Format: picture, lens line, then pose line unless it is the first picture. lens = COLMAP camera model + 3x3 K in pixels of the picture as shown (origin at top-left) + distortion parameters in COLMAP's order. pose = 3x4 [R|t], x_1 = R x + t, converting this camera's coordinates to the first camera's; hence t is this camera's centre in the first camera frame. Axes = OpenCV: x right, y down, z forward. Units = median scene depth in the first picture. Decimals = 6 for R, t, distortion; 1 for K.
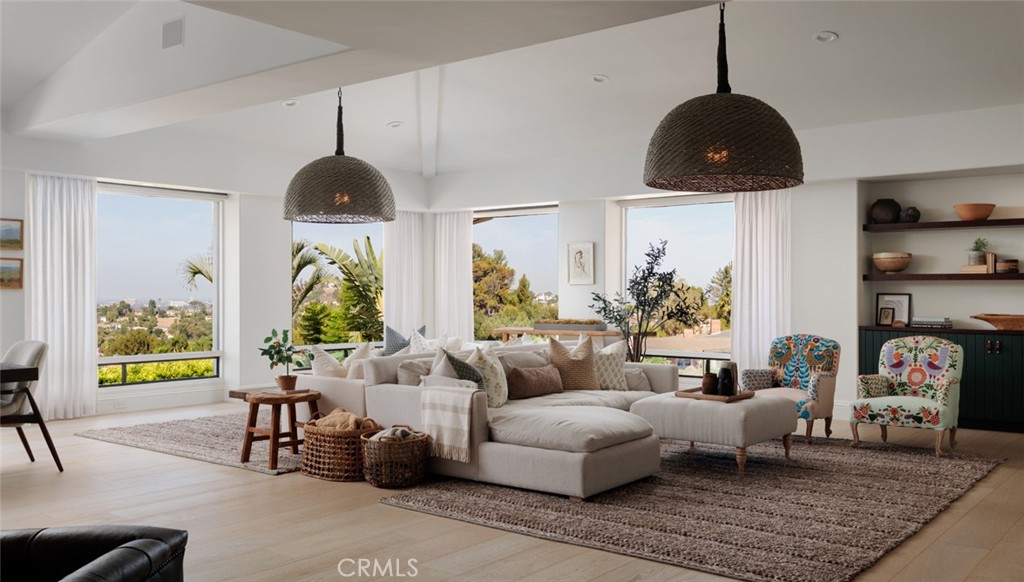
lens RADIAL K [[884.7, 0, 512.2], [0, 884.7, 280.7], [0, 0, 1]] dist [0.000932, 0.000669]
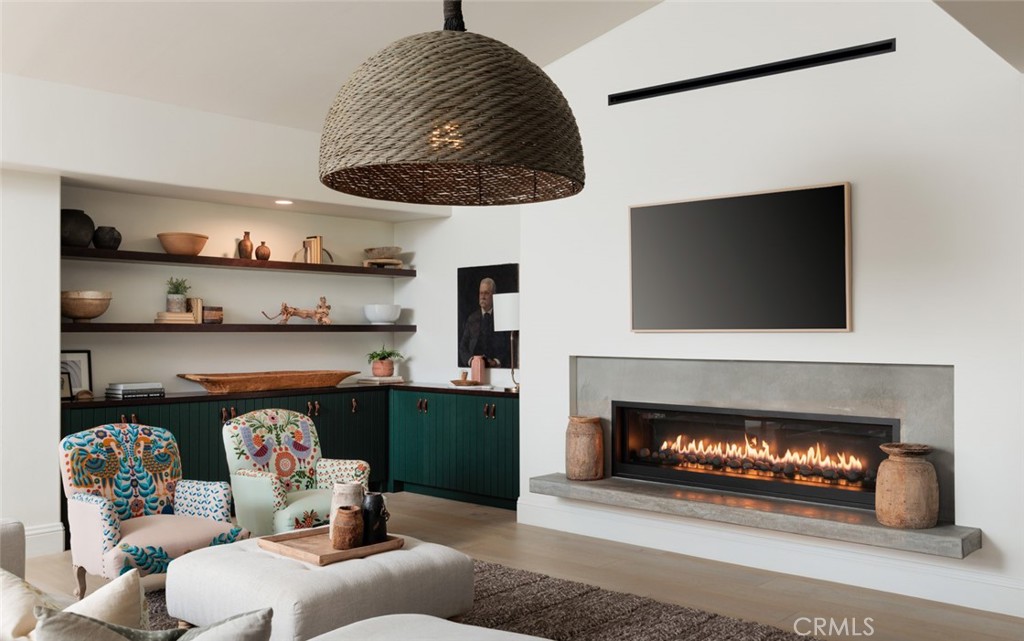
lens RADIAL K [[940.5, 0, 504.1], [0, 940.5, 327.6], [0, 0, 1]] dist [0.007485, 0.000000]
pose [[0.032769, -0.001964, 0.999461, -0.340249], [-0.015523, 0.999876, 0.002474, -0.012530], [-0.999342, -0.015595, 0.032734, 0.796725]]
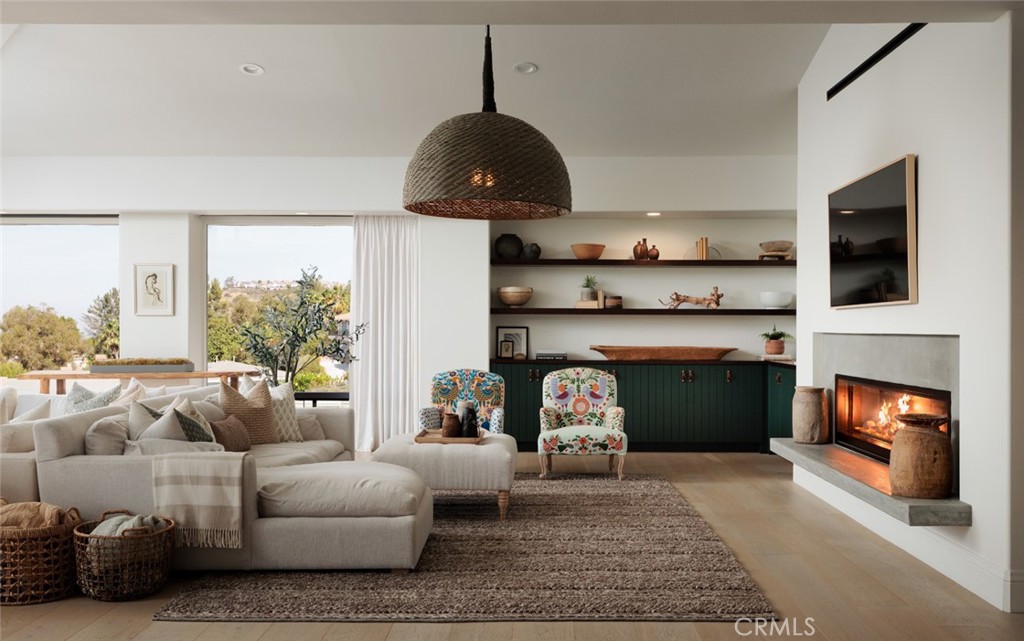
lens RADIAL K [[947.4, 0, 519.0], [0, 947.4, 325.1], [0, 0, 1]] dist [0.011090, 0.000000]
pose [[0.785227, 0.000457, 0.619208, -0.300564], [-0.009621, 0.999888, 0.011464, -0.000293], [-0.619134, -0.014959, 0.785143, 0.164775]]
